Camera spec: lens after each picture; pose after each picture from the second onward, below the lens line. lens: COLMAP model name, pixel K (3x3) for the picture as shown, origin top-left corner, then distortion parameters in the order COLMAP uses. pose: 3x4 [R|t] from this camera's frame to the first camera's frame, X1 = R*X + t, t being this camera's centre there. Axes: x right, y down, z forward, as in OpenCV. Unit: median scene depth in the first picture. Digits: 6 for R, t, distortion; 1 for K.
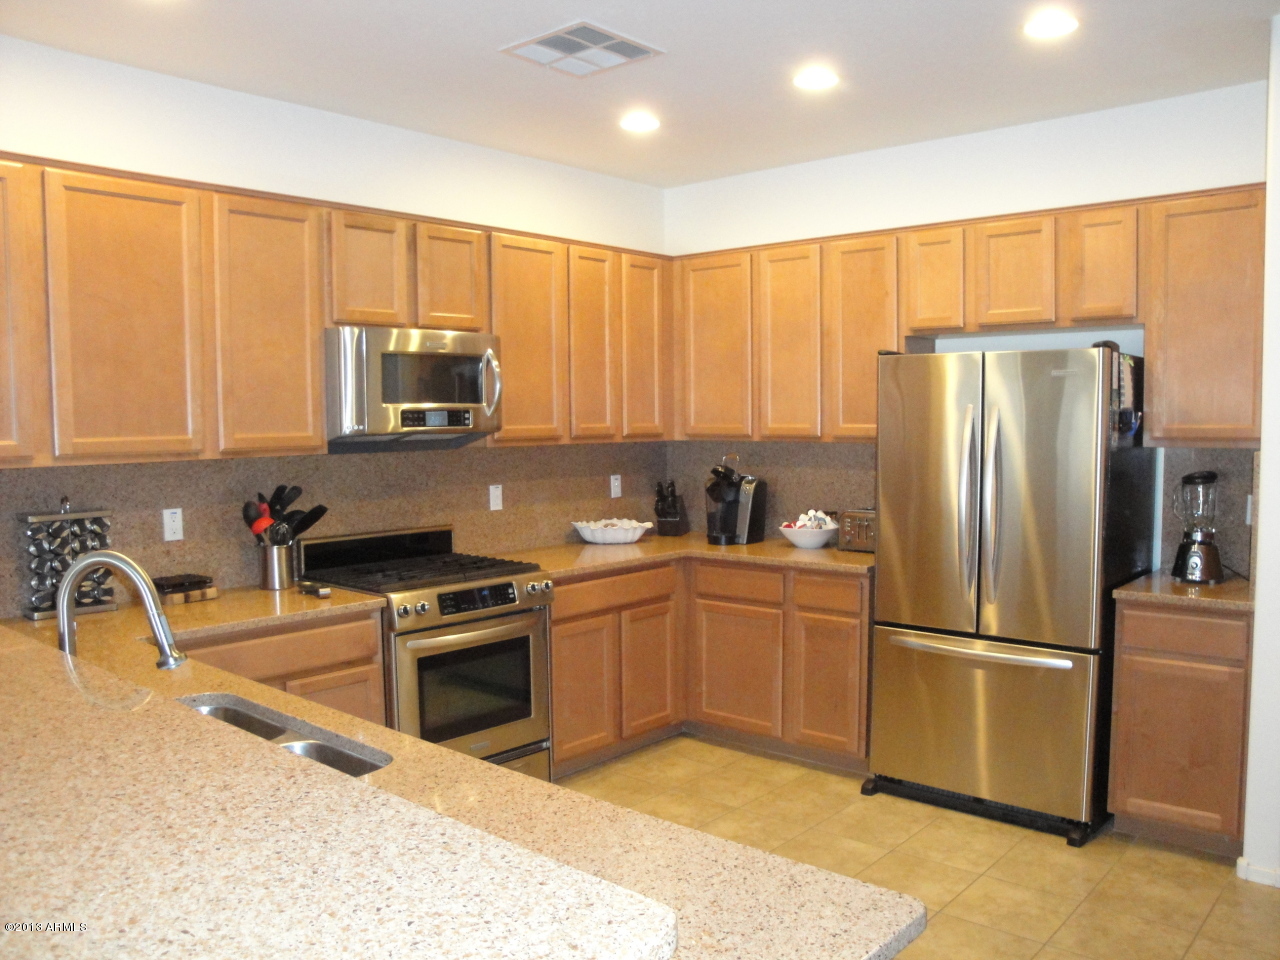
lens RADIAL K [[1072.3, 0, 639.4], [0, 1072.3, 479.9], [0, 0, 1]] dist [-0.079070, 0.005869]
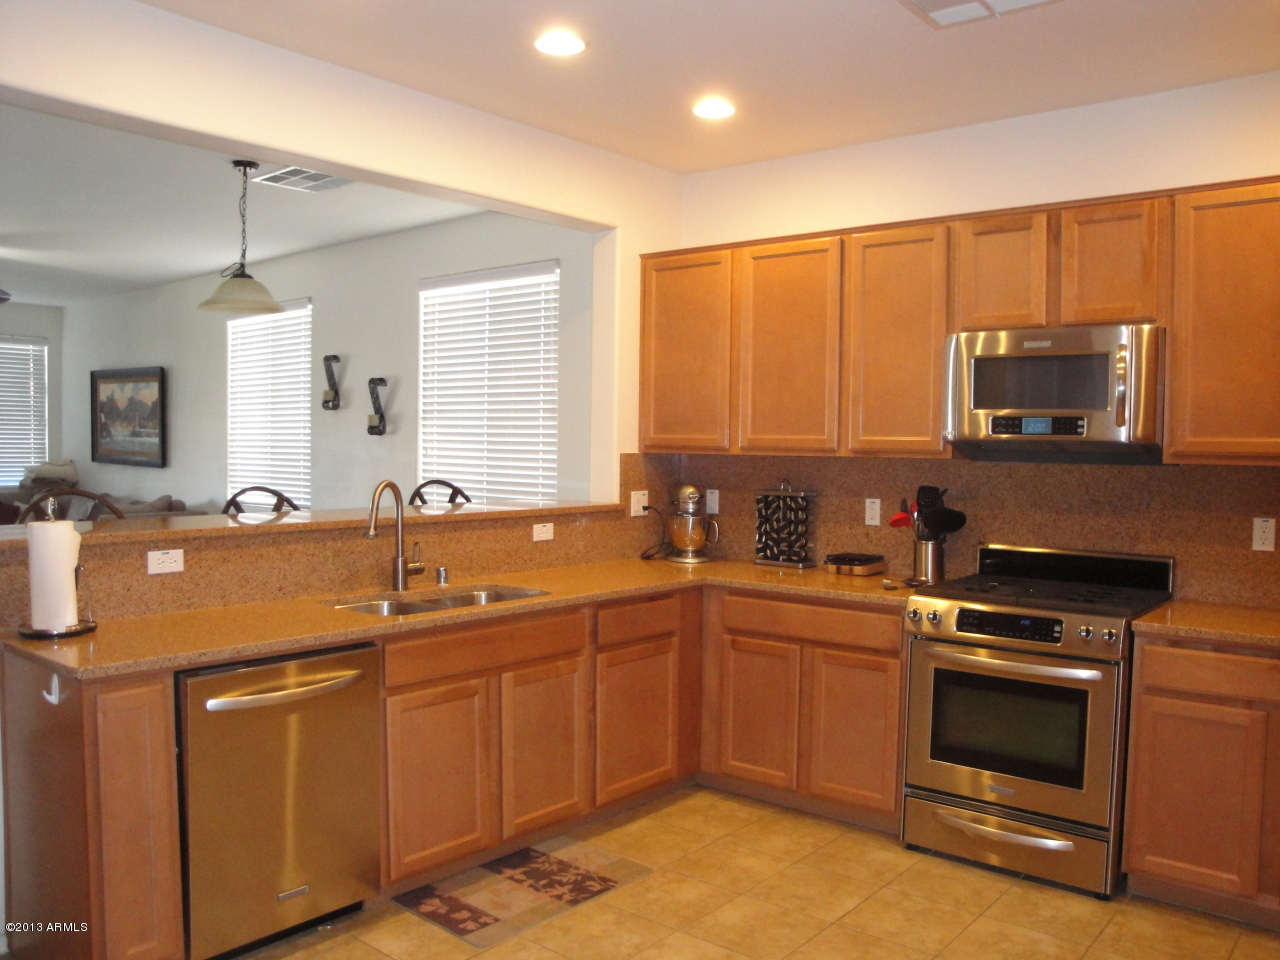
lens RADIAL K [[1031.8, 0, 639.6], [0, 1031.8, 482.2], [0, 0, 1]] dist [-0.071218, 0.015617]
pose [[0.058302, 0.051865, -0.996951, 0.688588], [-0.074846, 0.996066, 0.047442, -0.026406], [0.995489, 0.071852, 0.061955, 0.641934]]
